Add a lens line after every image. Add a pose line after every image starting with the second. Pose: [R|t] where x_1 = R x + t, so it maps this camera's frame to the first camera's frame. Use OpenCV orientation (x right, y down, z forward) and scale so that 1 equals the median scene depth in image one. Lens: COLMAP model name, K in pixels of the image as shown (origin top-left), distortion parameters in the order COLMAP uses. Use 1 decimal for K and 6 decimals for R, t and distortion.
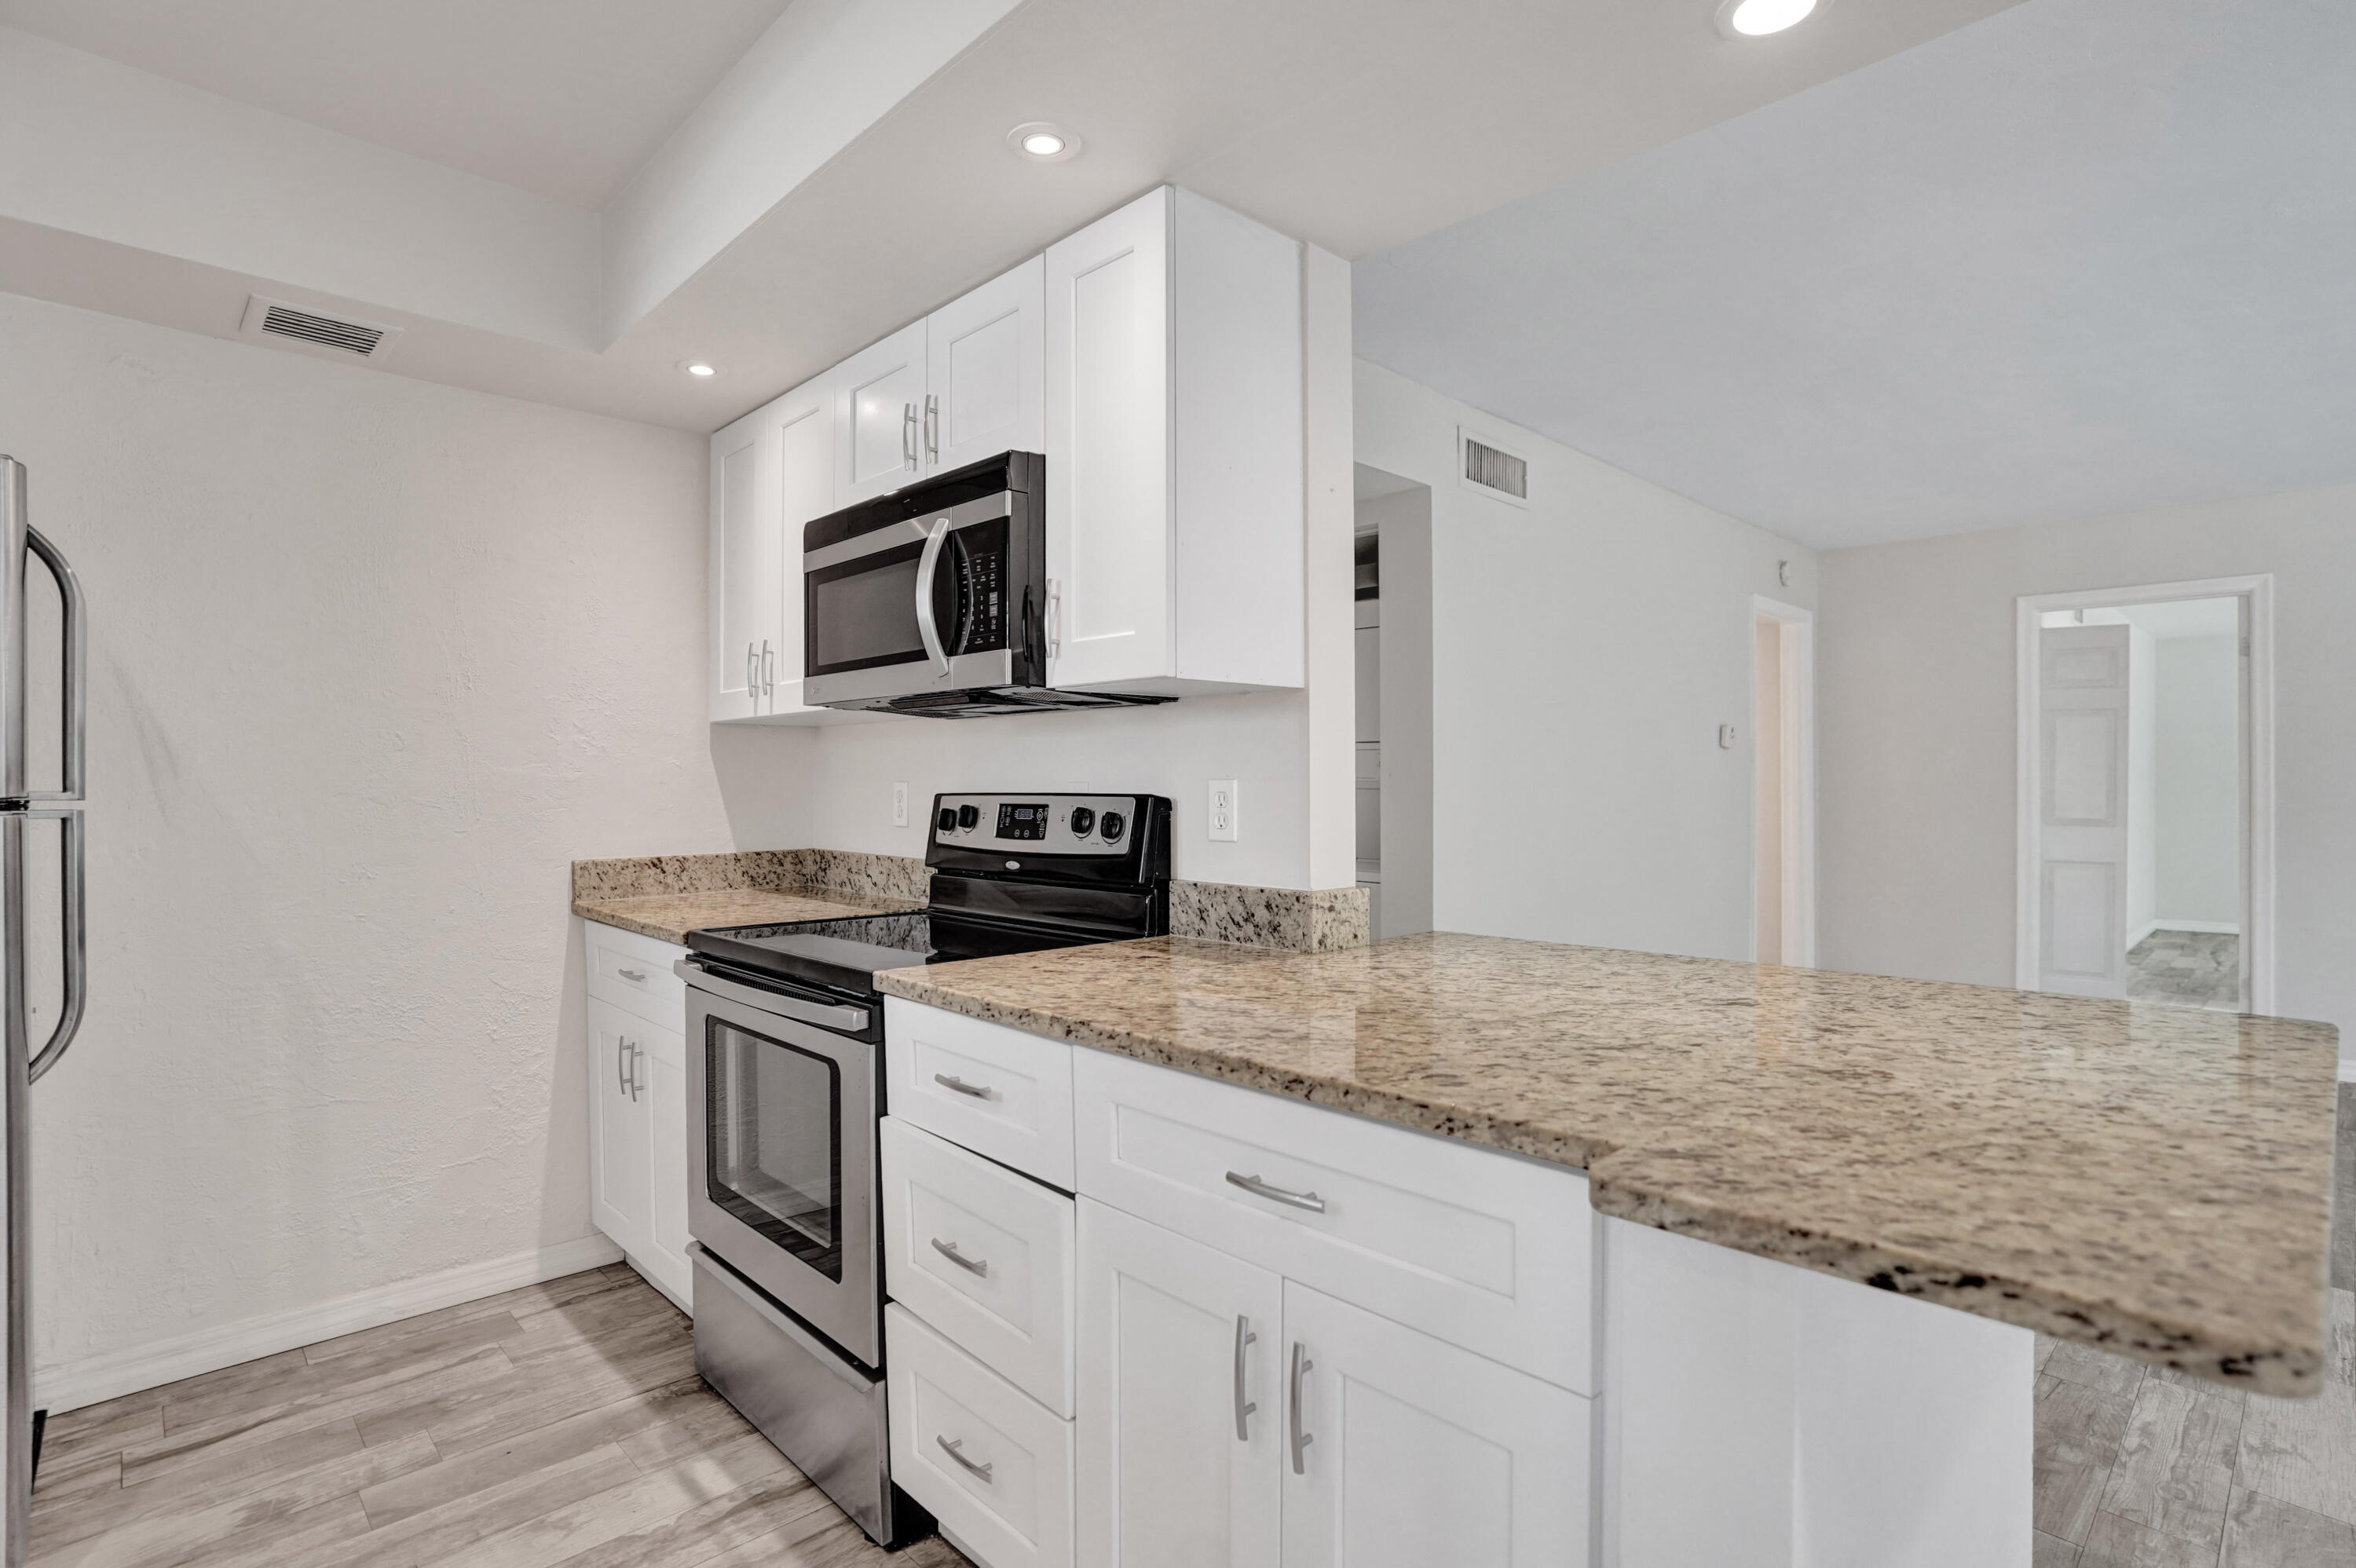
lens RADIAL K [[1137.8, 0, 1169.4], [0, 1137.8, 780.5], [0, 0, 1]] dist [-0.021920, 0.011059]
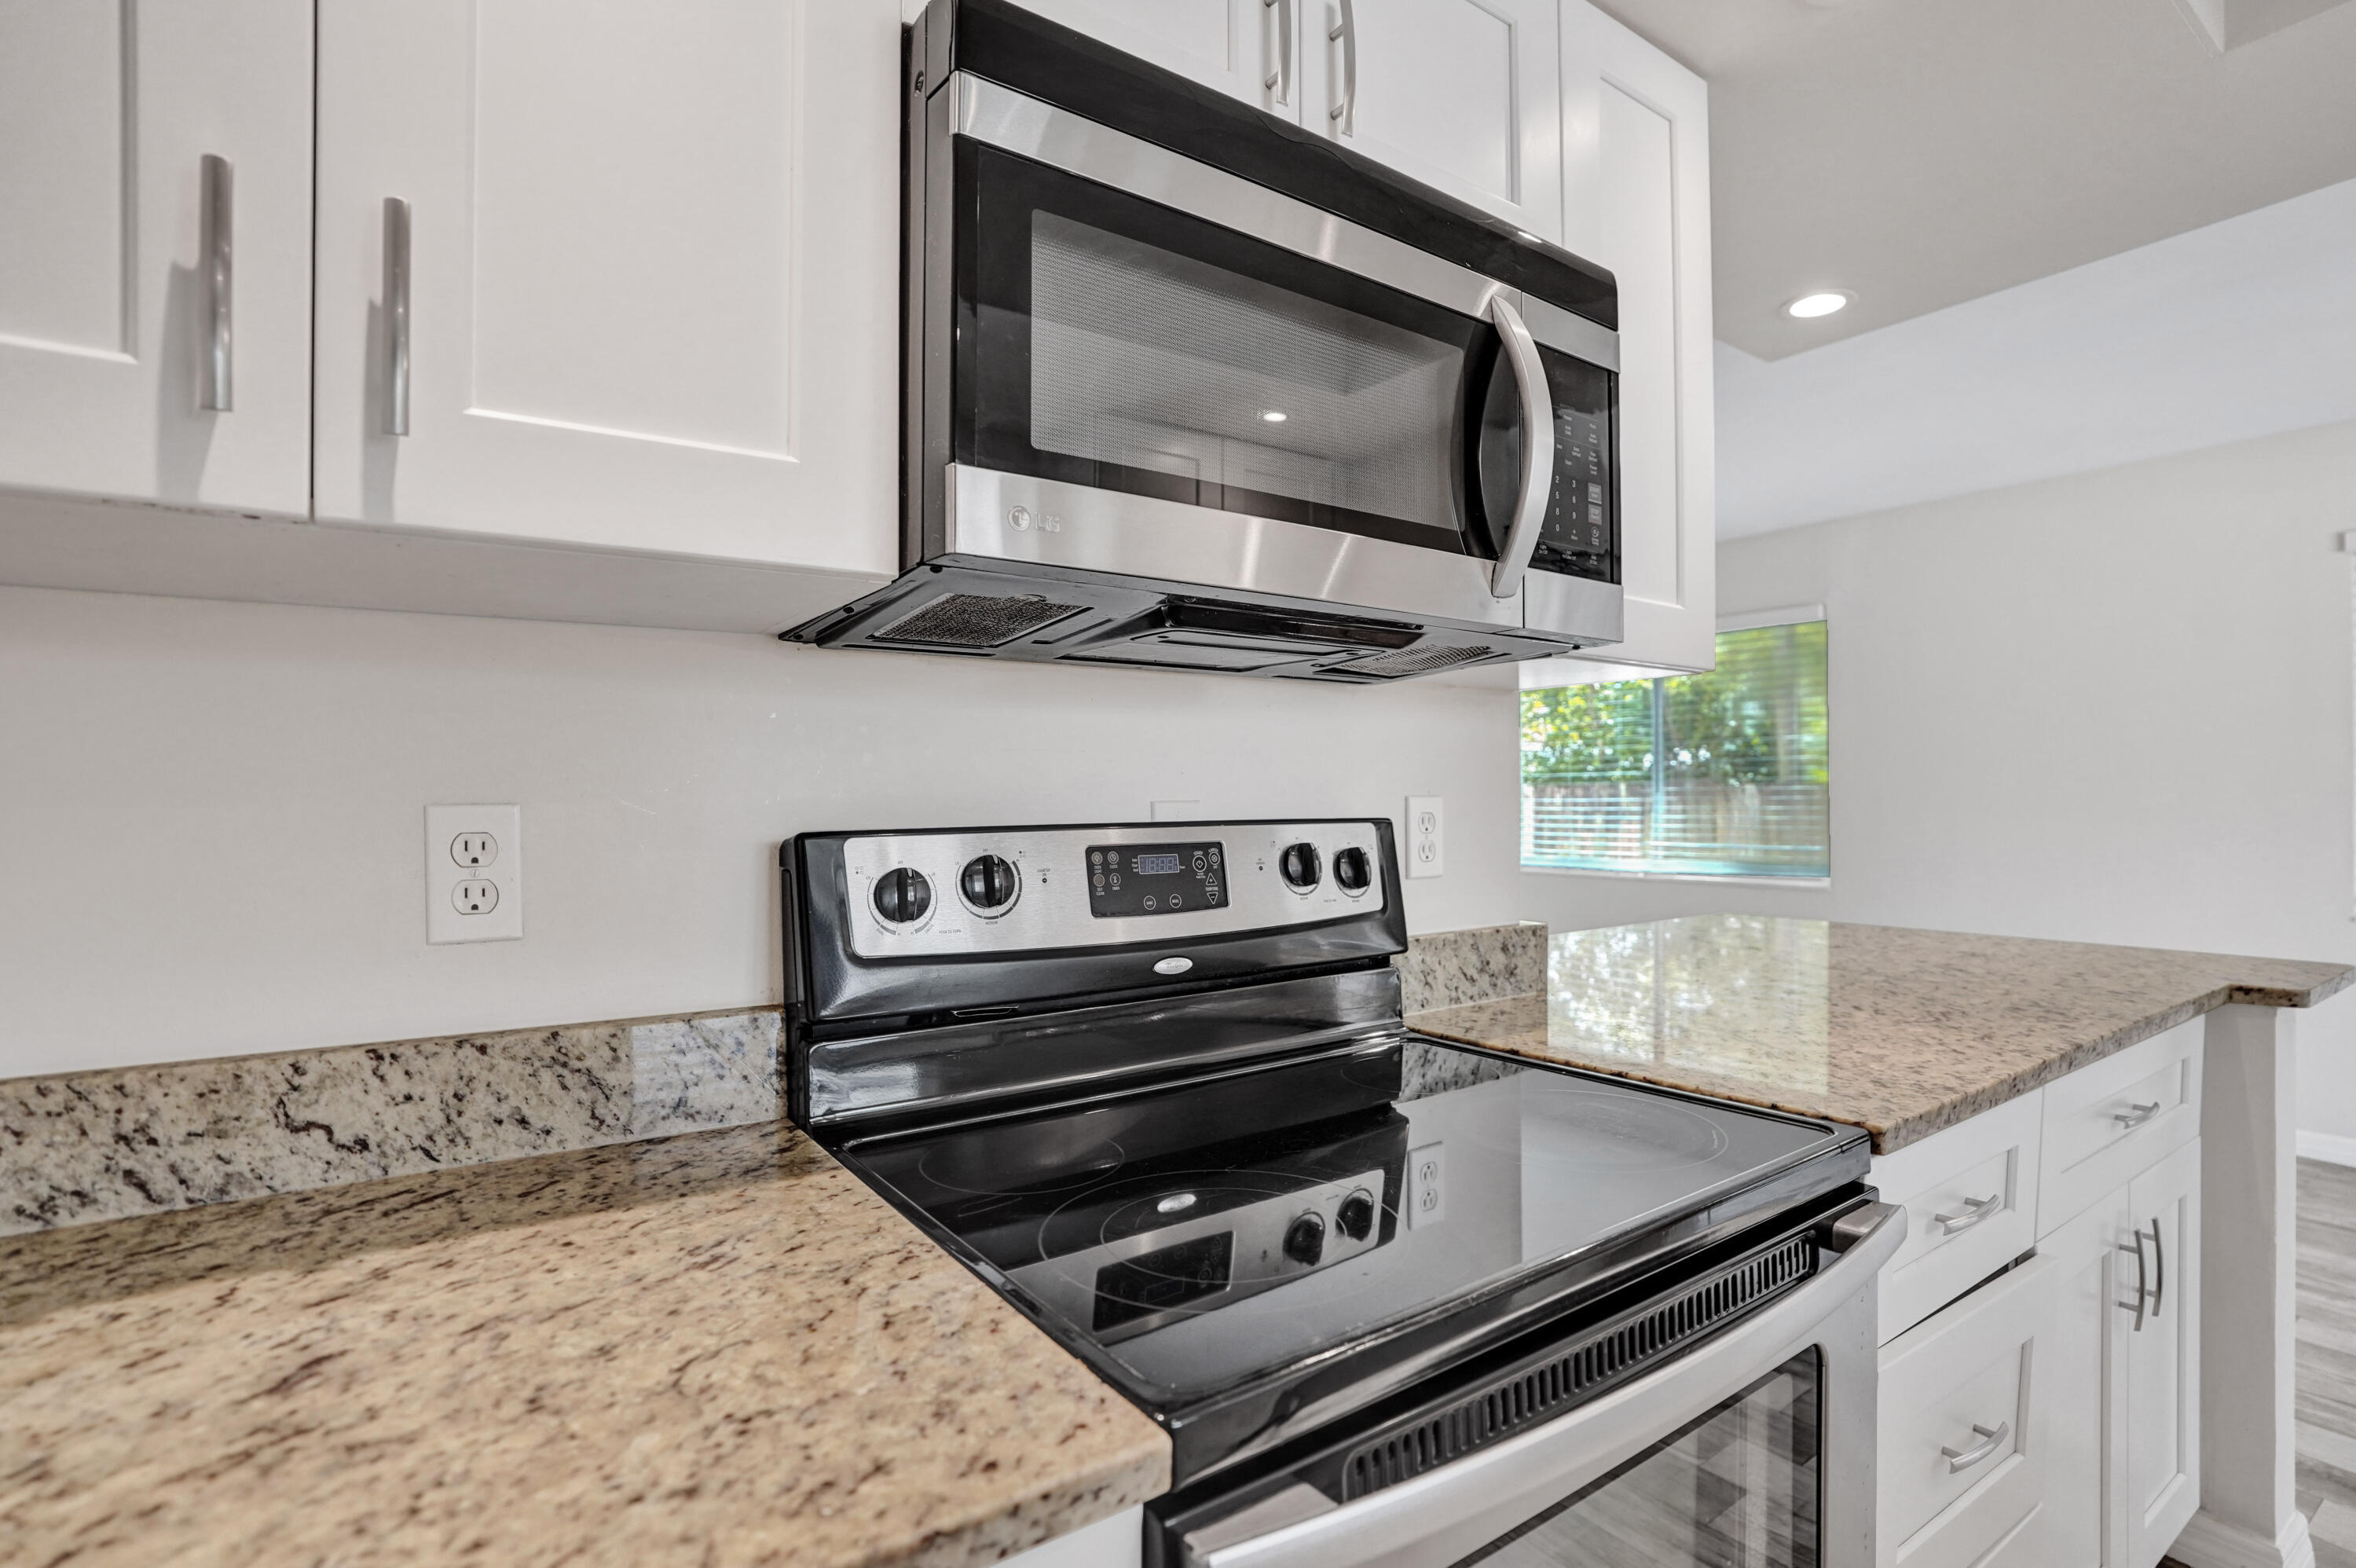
lens RADIAL K [[1137.9, 0, 1170.4], [0, 1137.9, 798.5], [0, 0, 1]] dist [-0.021920, 0.011059]
pose [[0.176872, 0.003616, 0.984227, -0.741719], [0.010548, 0.999929, -0.005569, 0.003149], [-0.984177, 0.011367, 0.176821, 1.047658]]
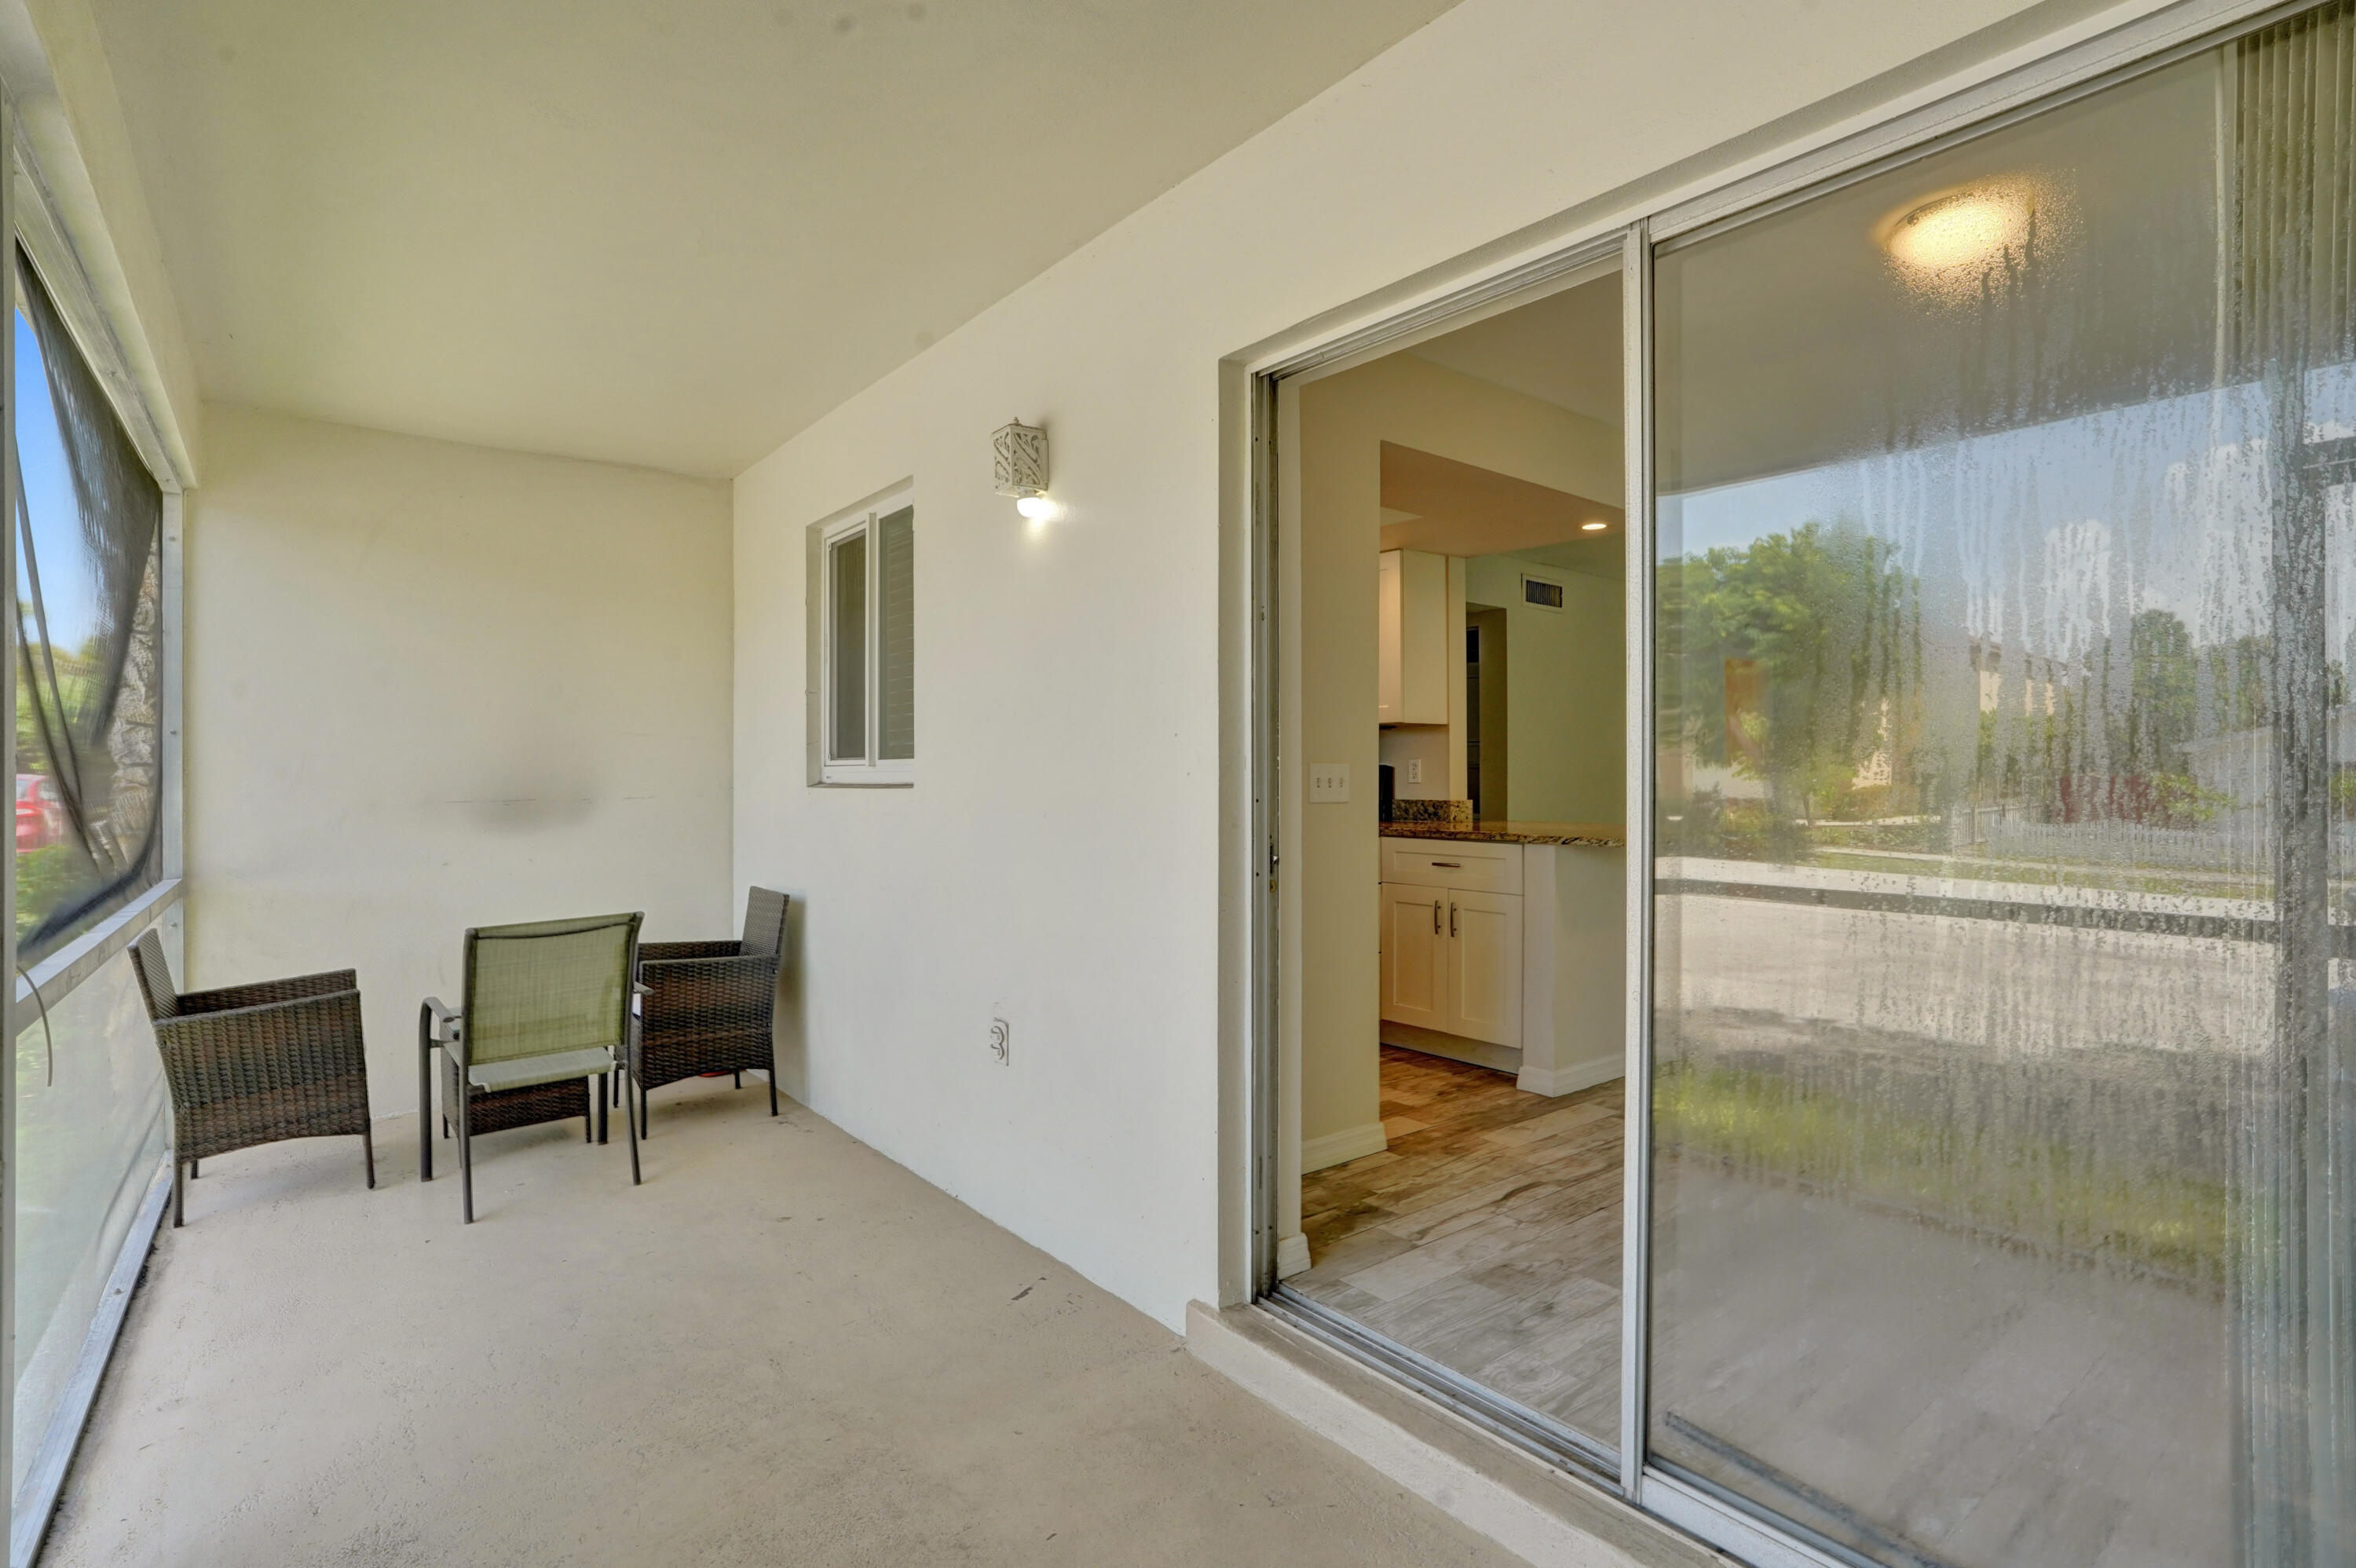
lens RADIAL K [[1137.8, 0, 1179.0], [0, 1137.8, 774.4], [0, 0, 1]] dist [-0.021920, 0.011059]
pose [[0.996543, -0.000815, -0.083079, -0.272569], [0.000897, 0.999999, 0.000946, 0.032716], [0.083078, -0.001018, 0.996543, -1.619199]]
